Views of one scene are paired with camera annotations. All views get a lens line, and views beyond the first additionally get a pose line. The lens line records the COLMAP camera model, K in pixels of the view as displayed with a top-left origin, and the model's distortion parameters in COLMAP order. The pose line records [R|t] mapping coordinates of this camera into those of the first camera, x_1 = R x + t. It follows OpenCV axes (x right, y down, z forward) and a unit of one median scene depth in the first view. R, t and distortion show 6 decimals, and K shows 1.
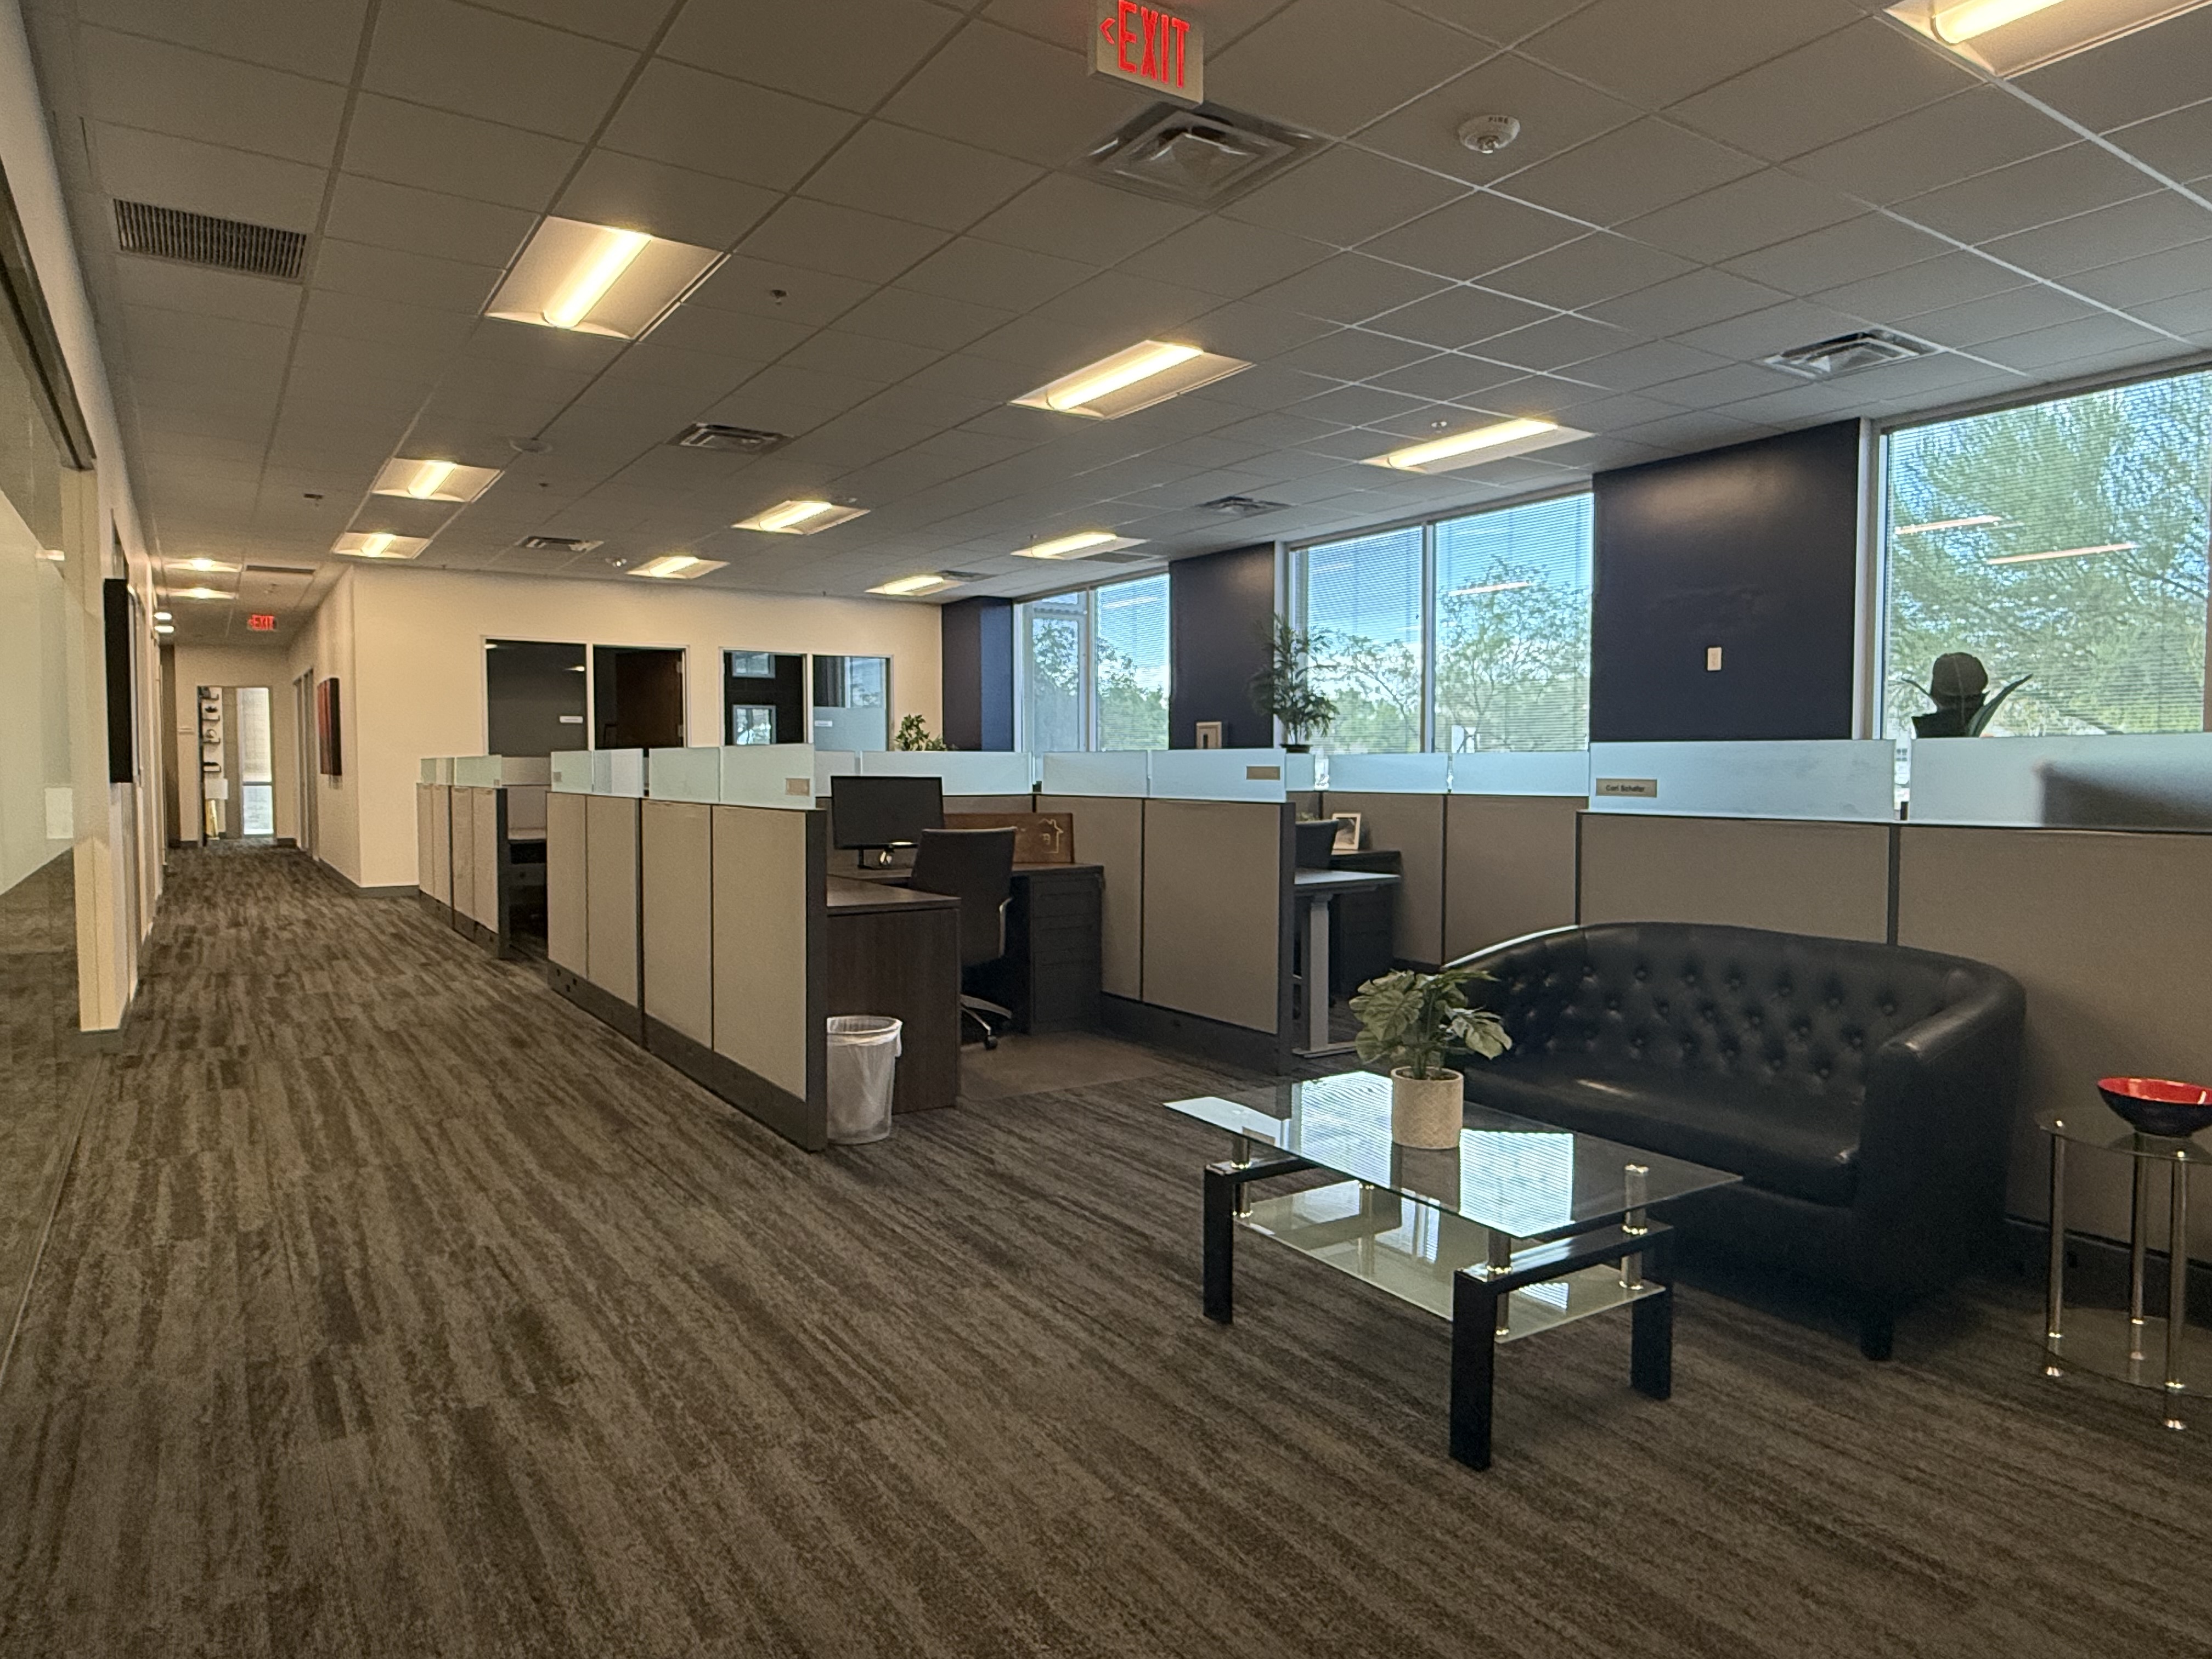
lens RADIAL K [[1362.5, 0, 1098.4], [0, 1362.5, 829.7], [0, 0, 1]] dist [-0.001998, 0.001122]
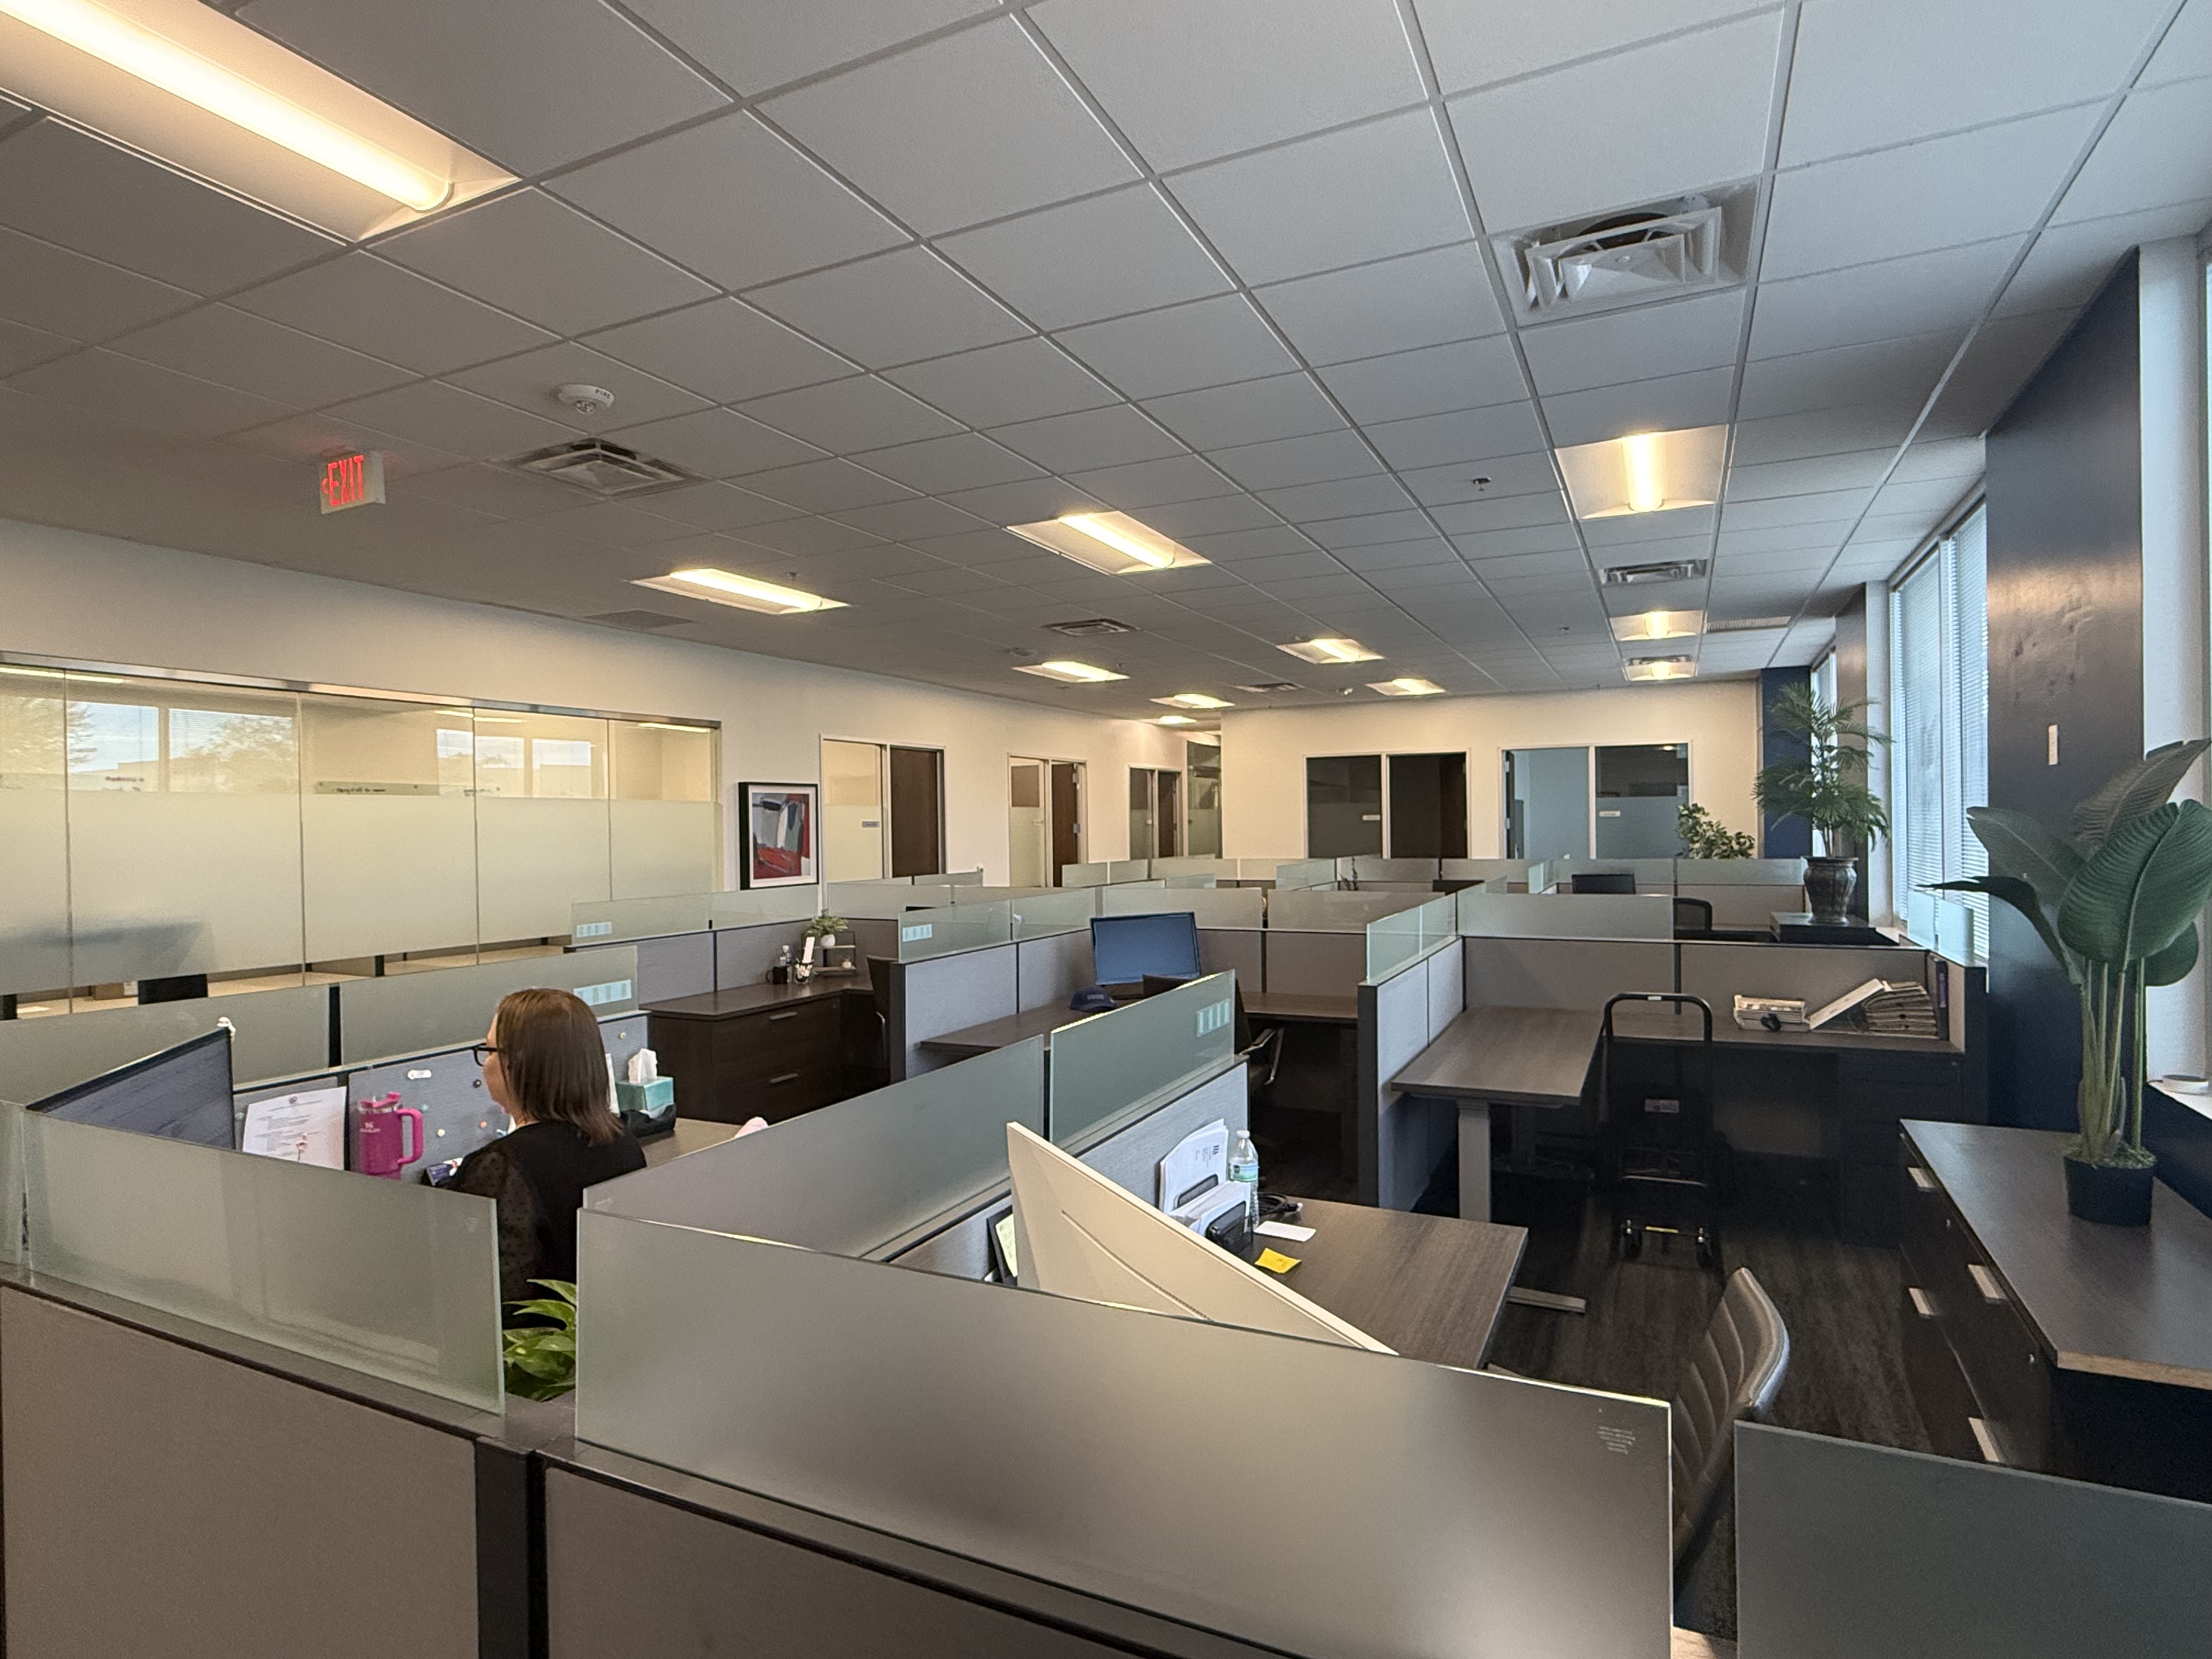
lens RADIAL K [[1174.9, 0, 1107.2], [0, 1174.9, 827.2], [0, 0, 1]] dist [0.002252, -0.001302]
pose [[0.509731, -0.007094, -0.860305, 0.960837], [-0.028692, 0.999270, -0.025240, -0.091872], [0.859855, 0.037549, 0.509155, 0.610010]]
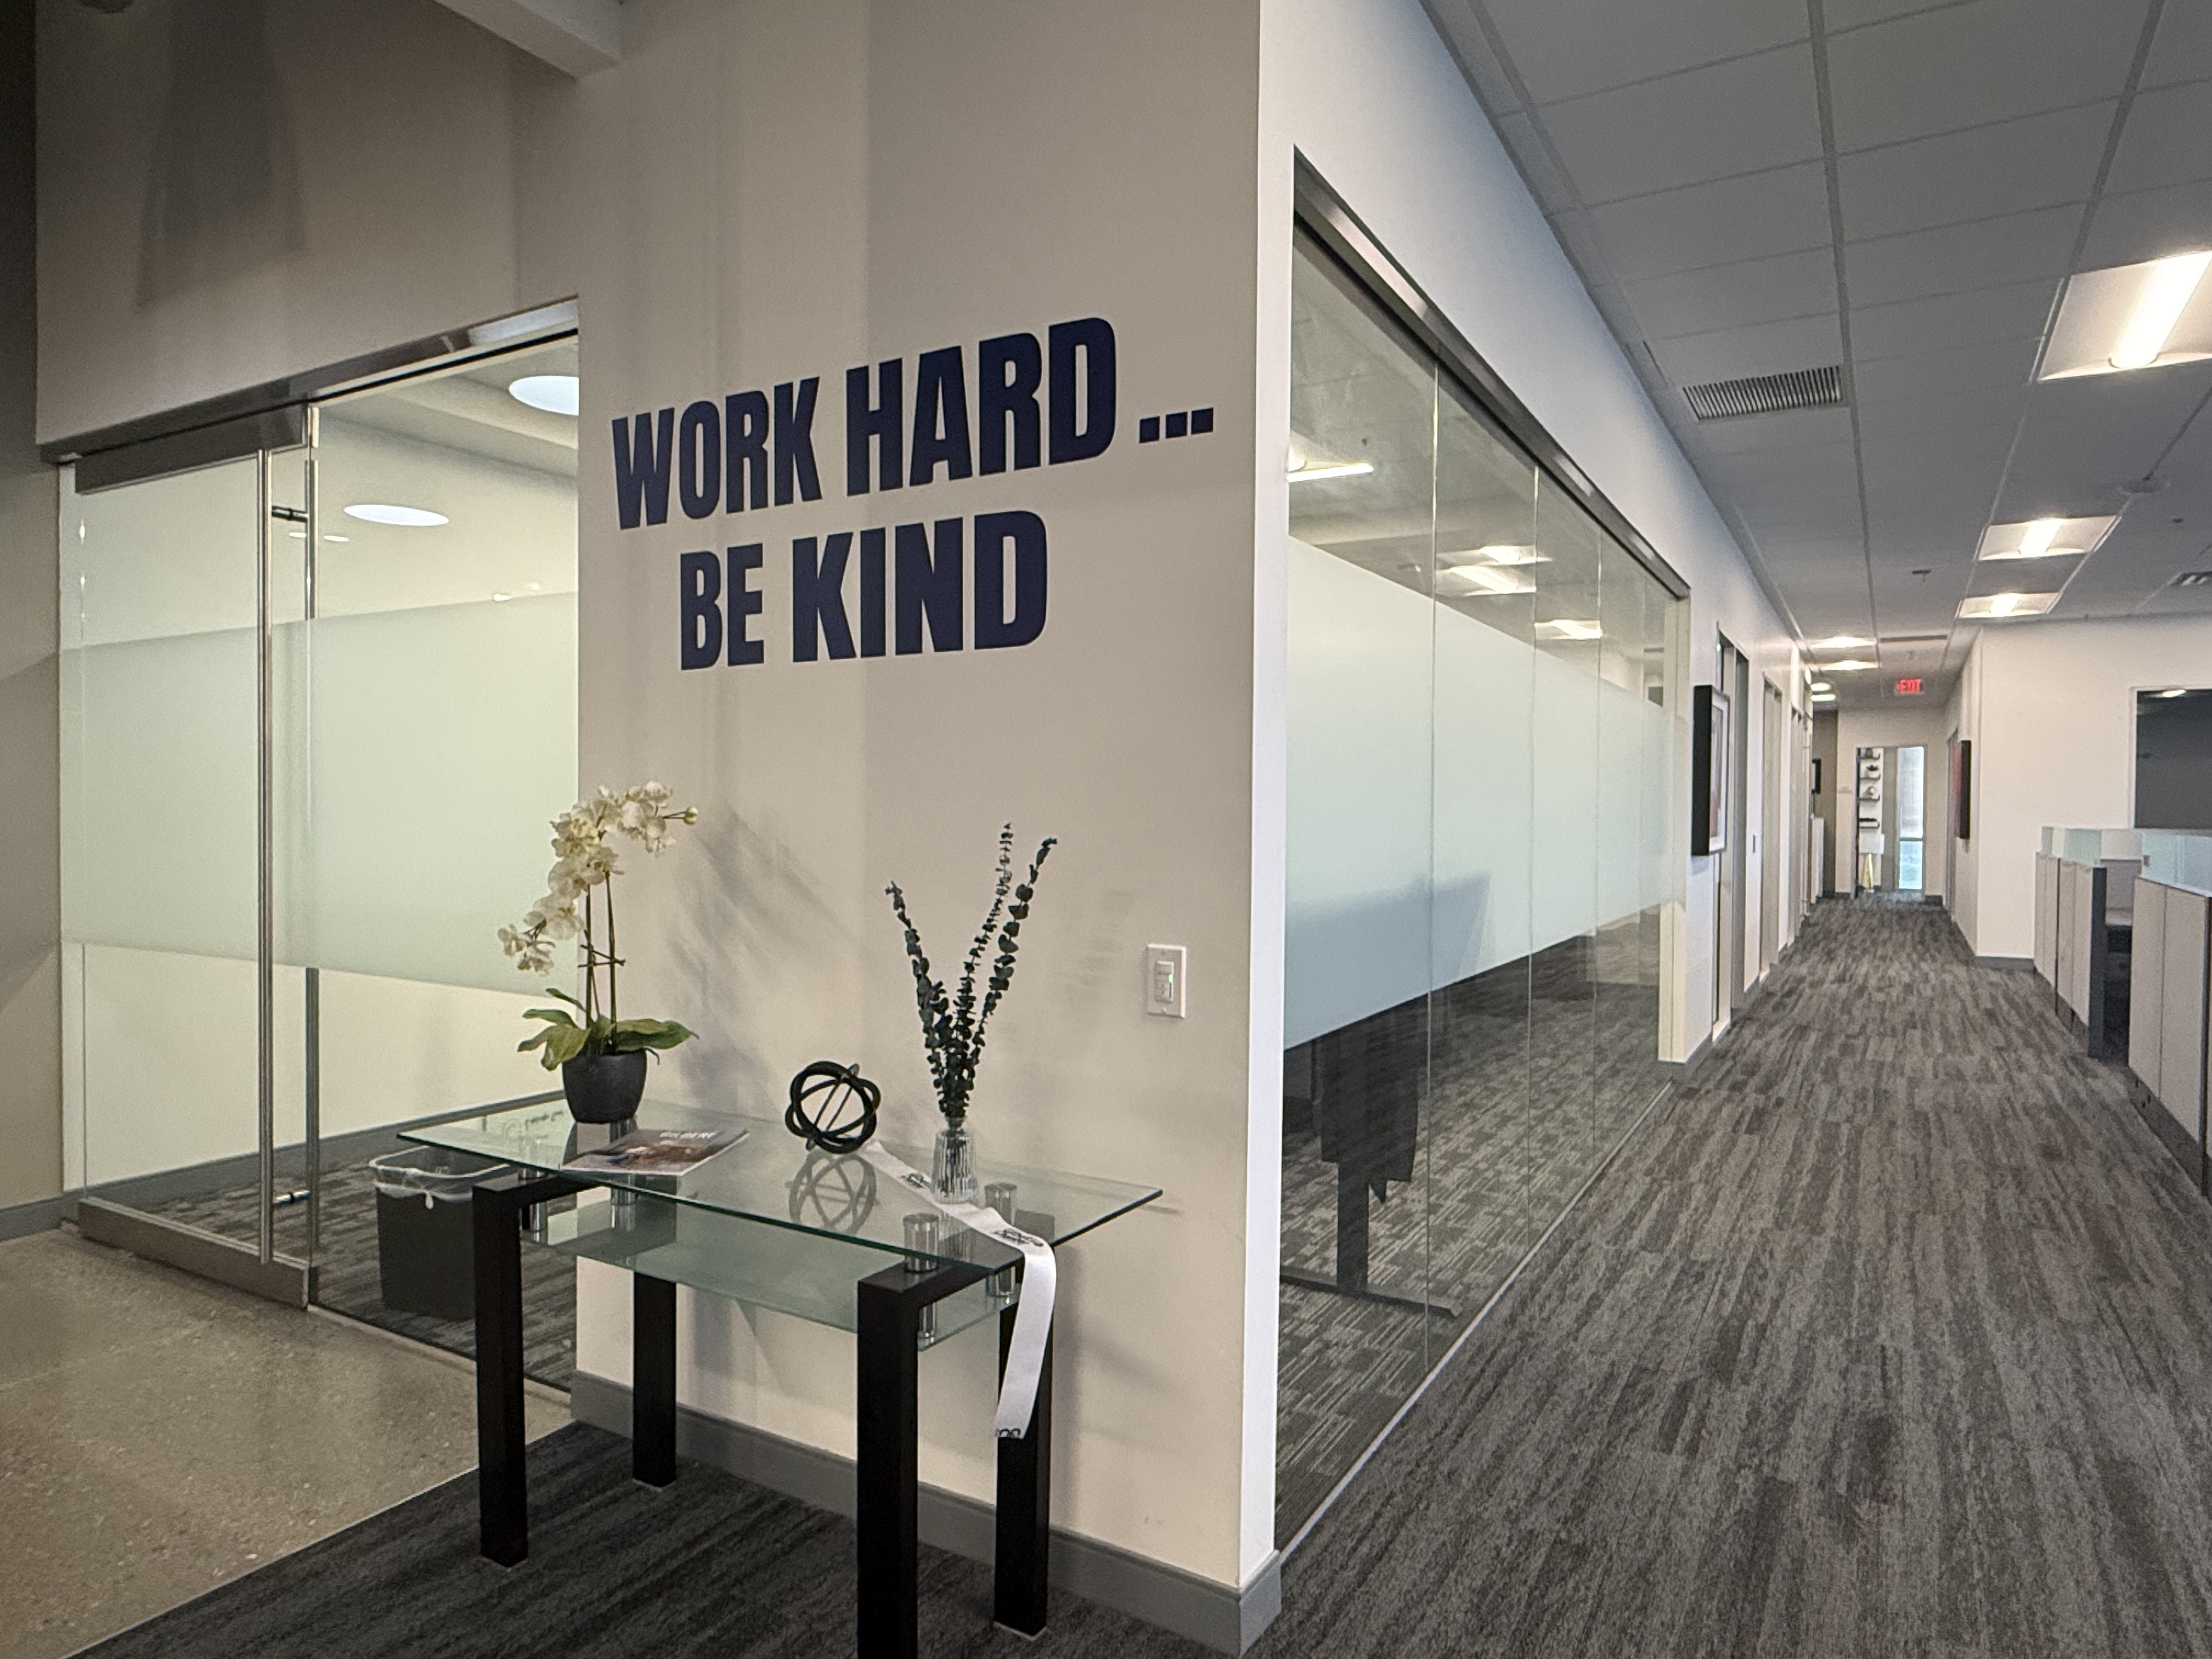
lens RADIAL K [[1362.5, 0, 1095.0], [0, 1362.5, 830.9], [0, 0, 1]] dist [-0.001998, 0.001122]
pose [[0.439157, 0.019904, -0.898190, 0.120741], [-0.050452, 0.998723, -0.002536, -0.027800], [0.896993, 0.046429, 0.439600, 0.004915]]
